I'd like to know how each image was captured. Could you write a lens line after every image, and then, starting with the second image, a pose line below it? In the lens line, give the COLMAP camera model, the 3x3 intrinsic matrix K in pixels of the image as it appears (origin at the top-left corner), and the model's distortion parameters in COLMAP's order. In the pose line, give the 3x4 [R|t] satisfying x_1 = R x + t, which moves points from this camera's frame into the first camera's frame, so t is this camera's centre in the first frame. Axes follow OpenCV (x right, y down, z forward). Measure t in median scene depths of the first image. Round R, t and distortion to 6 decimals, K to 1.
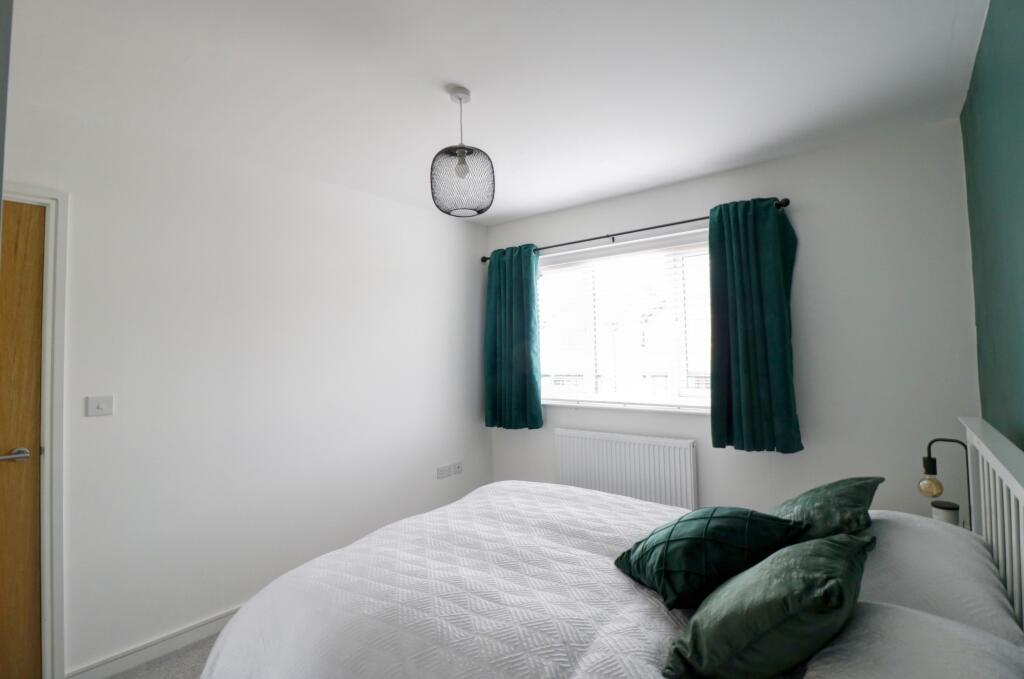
lens RADIAL K [[492.5, 0, 510.2], [0, 492.5, 332.1], [0, 0, 1]] dist [-0.004758, -0.001250]
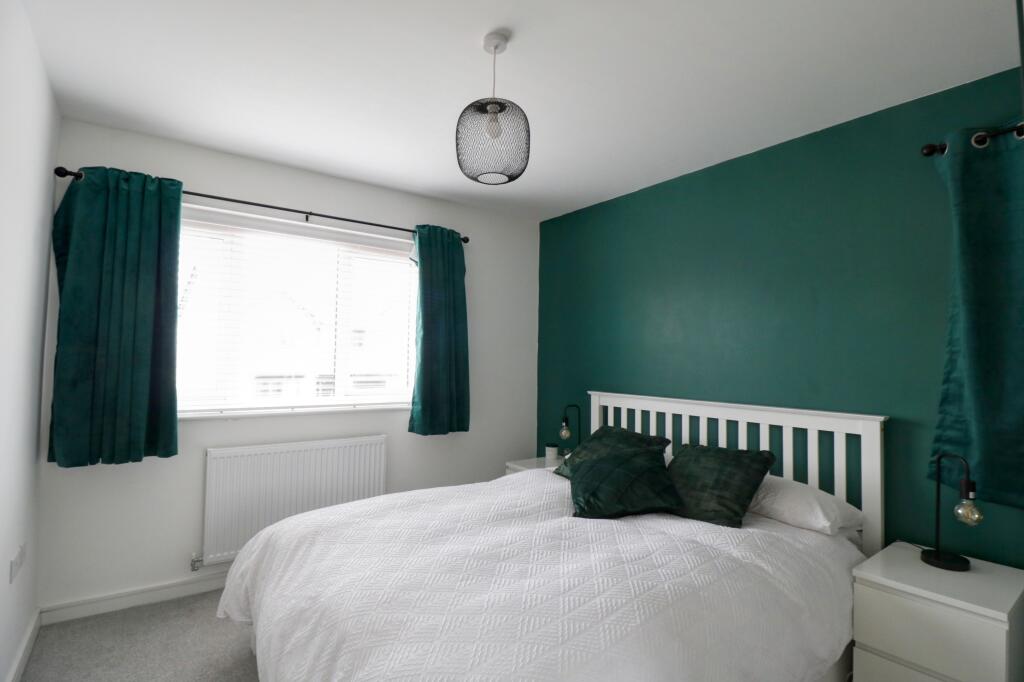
lens RADIAL K [[492.5, 0, 510.2], [0, 492.5, 333.6], [0, 0, 1]] dist [-0.004758, -0.001250]
pose [[0.267455, 0.074193, 0.960710, -0.519214], [-0.061457, 0.996315, -0.059833, 0.045523], [-0.961608, -0.043040, 0.271029, 0.412946]]
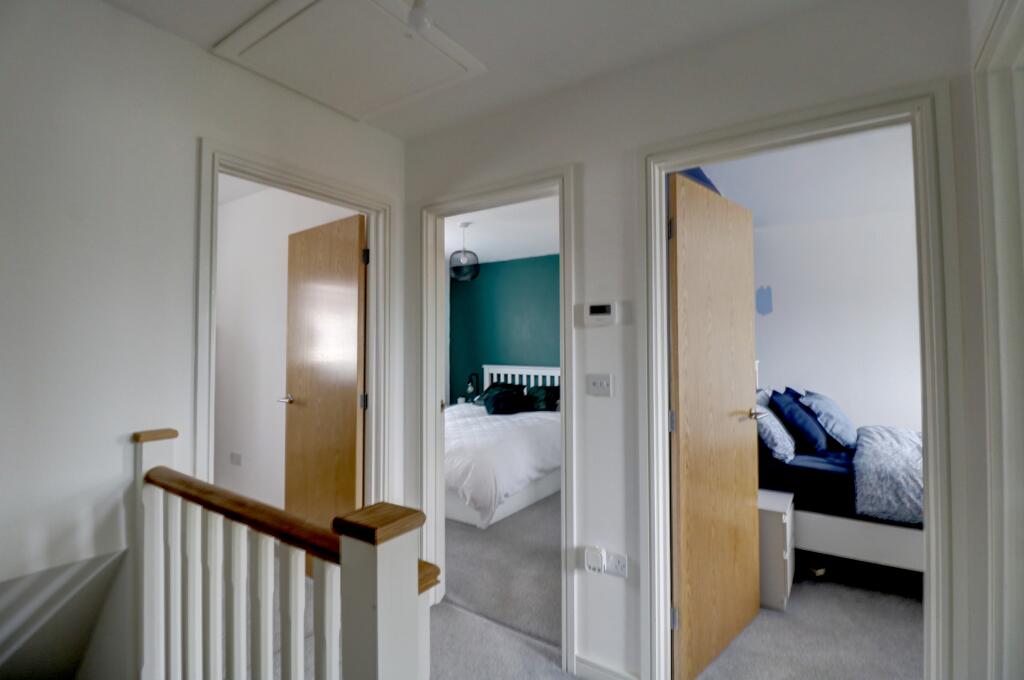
lens RADIAL K [[492.5, 0, 510.2], [0, 492.5, 332.6], [0, 0, 1]] dist [-0.004758, -0.001250]
pose [[-0.045328, 0.051415, 0.997648, -1.351929], [-0.040290, 0.997768, -0.053251, 0.061155], [-0.998159, -0.042609, -0.043155, 0.504017]]
